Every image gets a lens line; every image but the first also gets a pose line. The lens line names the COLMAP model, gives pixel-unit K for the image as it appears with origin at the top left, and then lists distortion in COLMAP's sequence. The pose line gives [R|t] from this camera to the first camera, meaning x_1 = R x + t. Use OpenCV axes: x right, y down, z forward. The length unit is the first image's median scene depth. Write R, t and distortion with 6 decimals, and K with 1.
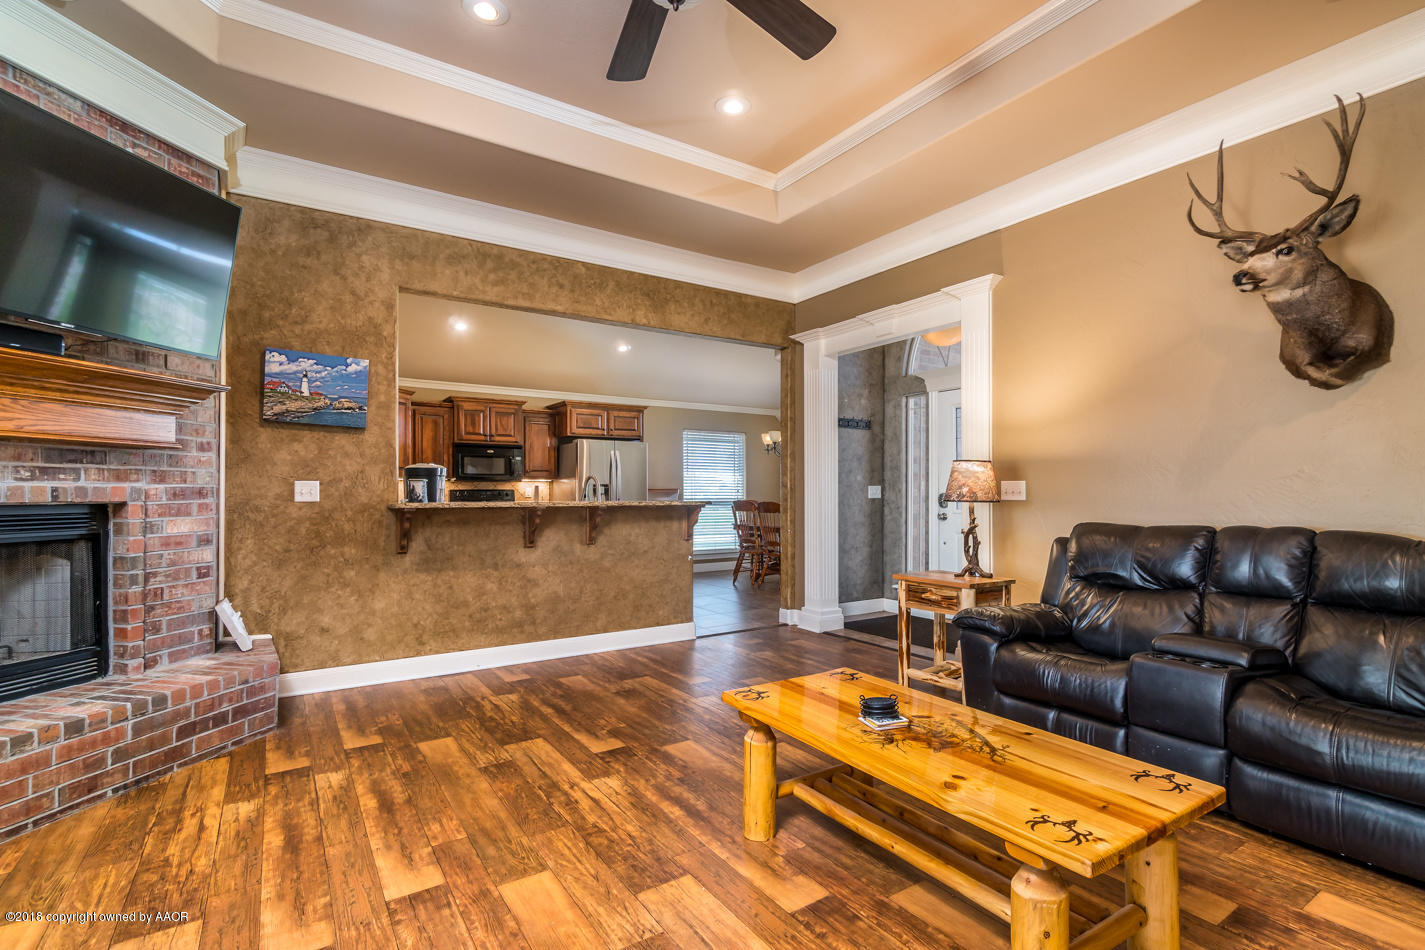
lens RADIAL K [[692.5, 0, 736.3], [0, 692.5, 488.7], [0, 0, 1]] dist [-0.000968, -0.000131]
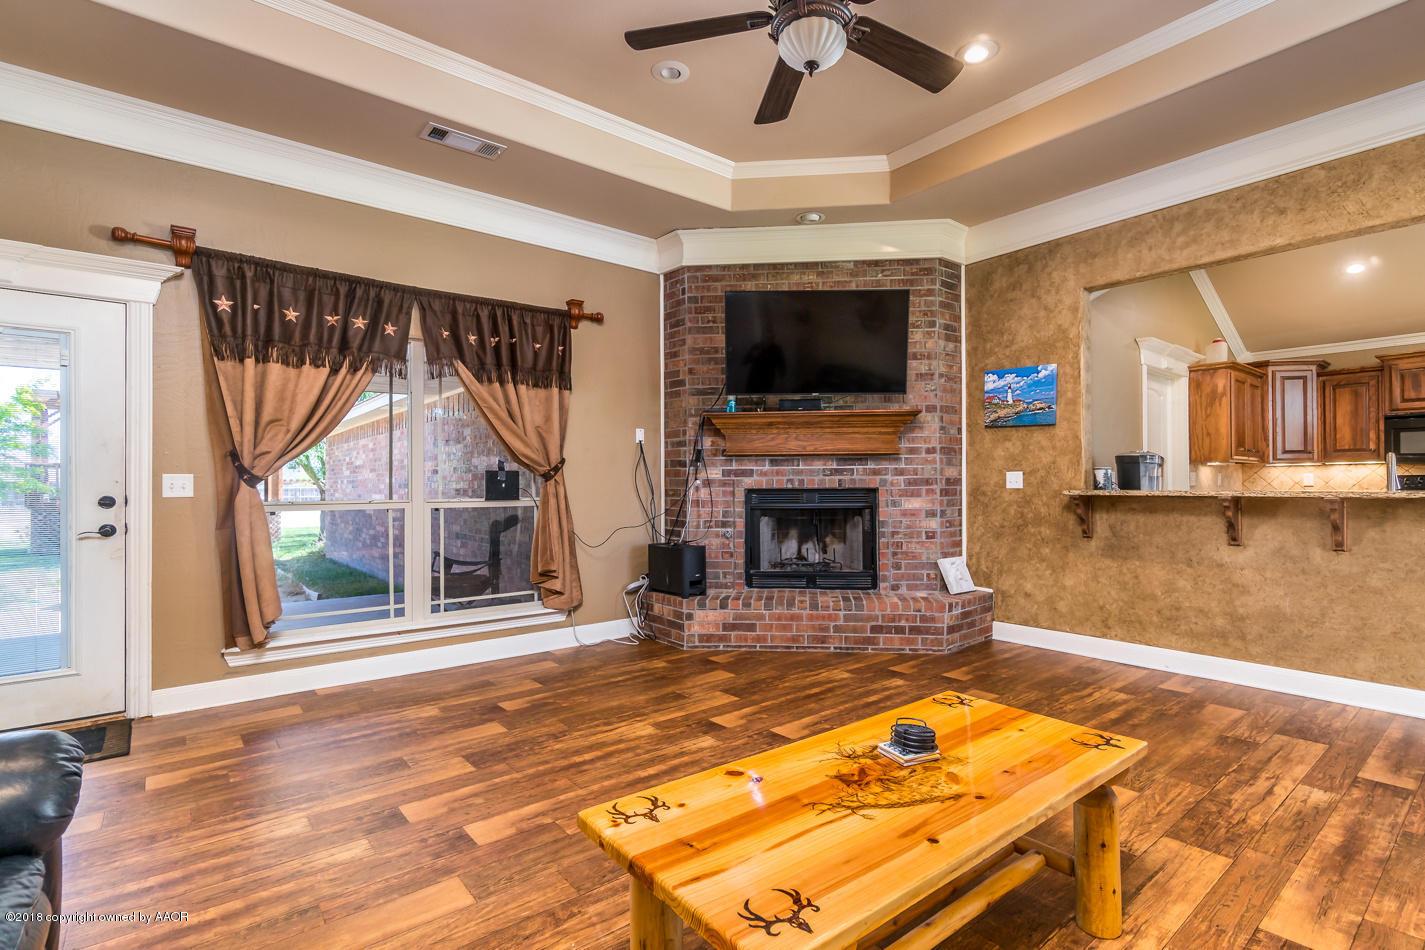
lens RADIAL K [[665.5, 0, 721.4], [0, 665.5, 480.9], [0, 0, 1]] dist [0.003559, 0.000095]
pose [[0.078488, -0.004981, -0.996903, 0.511715], [0.011135, 0.999930, -0.004120, 0.004261], [0.996853, -0.010777, 0.078538, 0.367638]]
